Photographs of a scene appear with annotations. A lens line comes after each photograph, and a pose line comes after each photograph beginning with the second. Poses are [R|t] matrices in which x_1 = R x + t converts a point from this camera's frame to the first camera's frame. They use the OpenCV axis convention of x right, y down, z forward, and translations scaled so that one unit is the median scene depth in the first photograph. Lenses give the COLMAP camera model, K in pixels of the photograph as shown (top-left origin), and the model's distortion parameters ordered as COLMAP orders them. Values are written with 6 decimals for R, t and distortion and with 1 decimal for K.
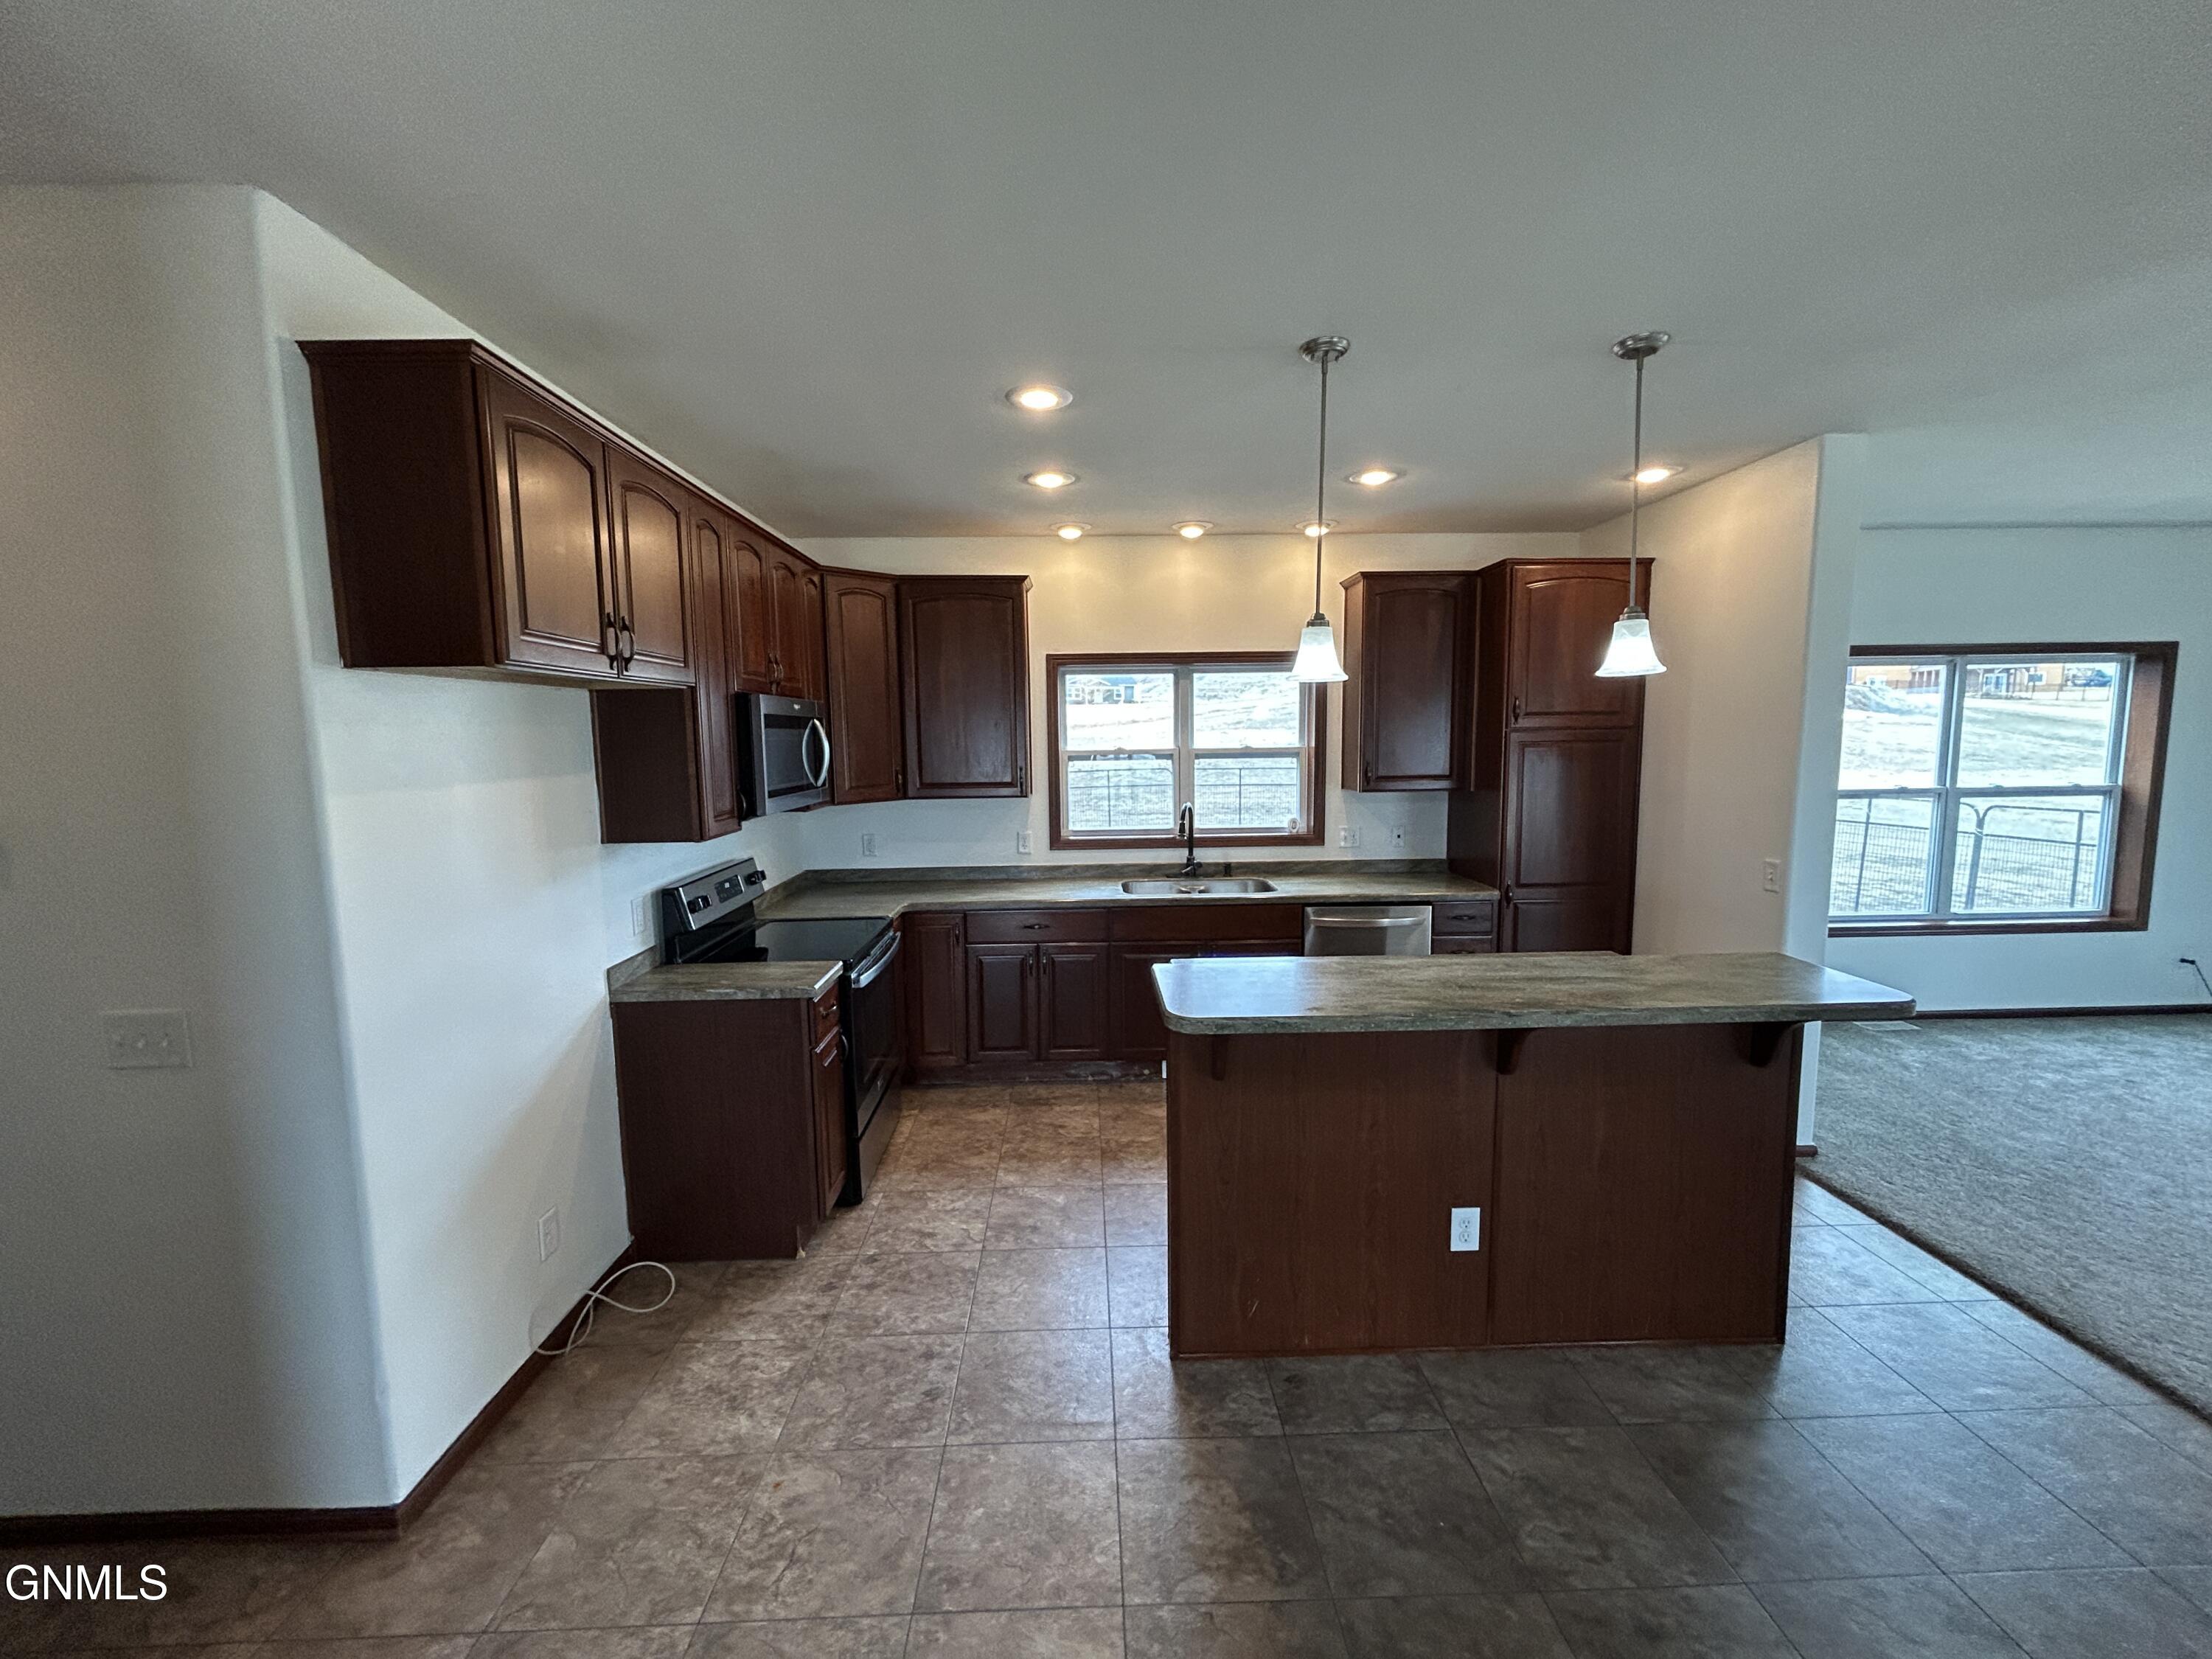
lens RADIAL K [[894.9, 0, 1106.0], [0, 894.9, 829.5], [0, 0, 1]] dist [-0.005194, 0.002926]
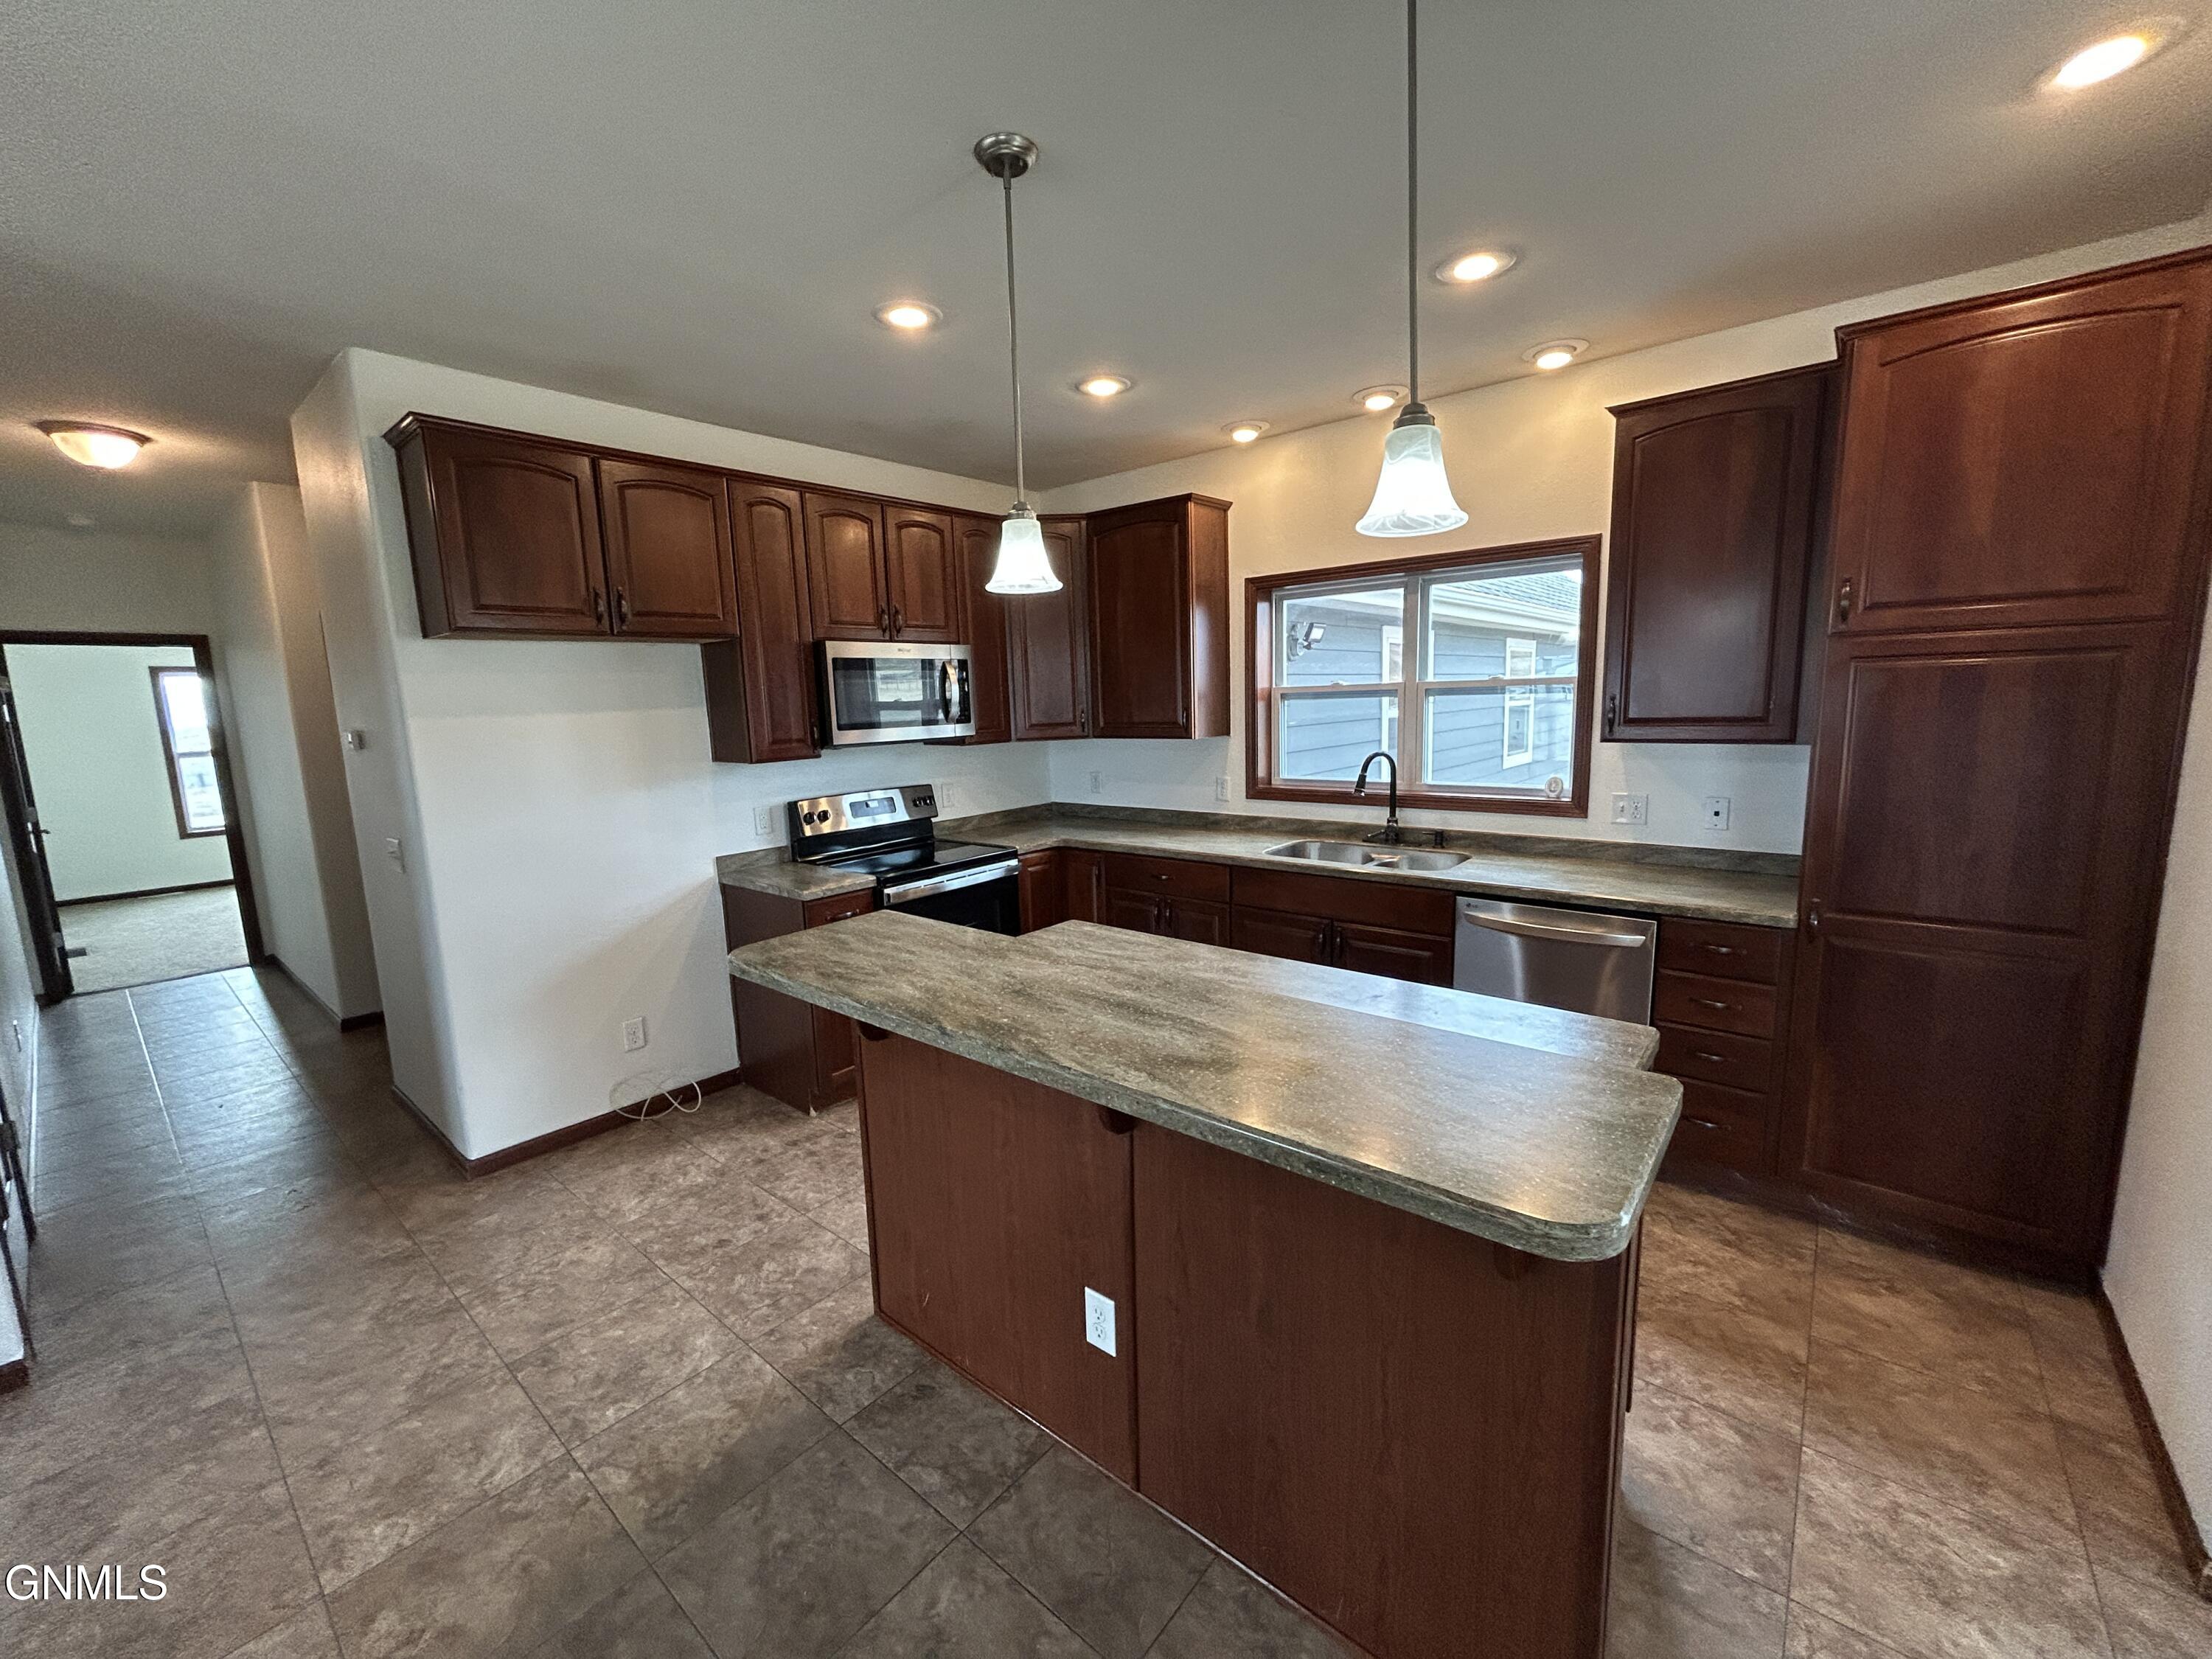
lens RADIAL K [[894.9, 0, 1106.0], [0, 894.9, 829.5], [0, 0, 1]] dist [-0.005194, 0.002926]
pose [[0.744906, 0.088205, -0.661313, 0.676652], [-0.048995, 0.995778, 0.077628, -0.014632], [0.665368, -0.025424, 0.746083, 0.359721]]
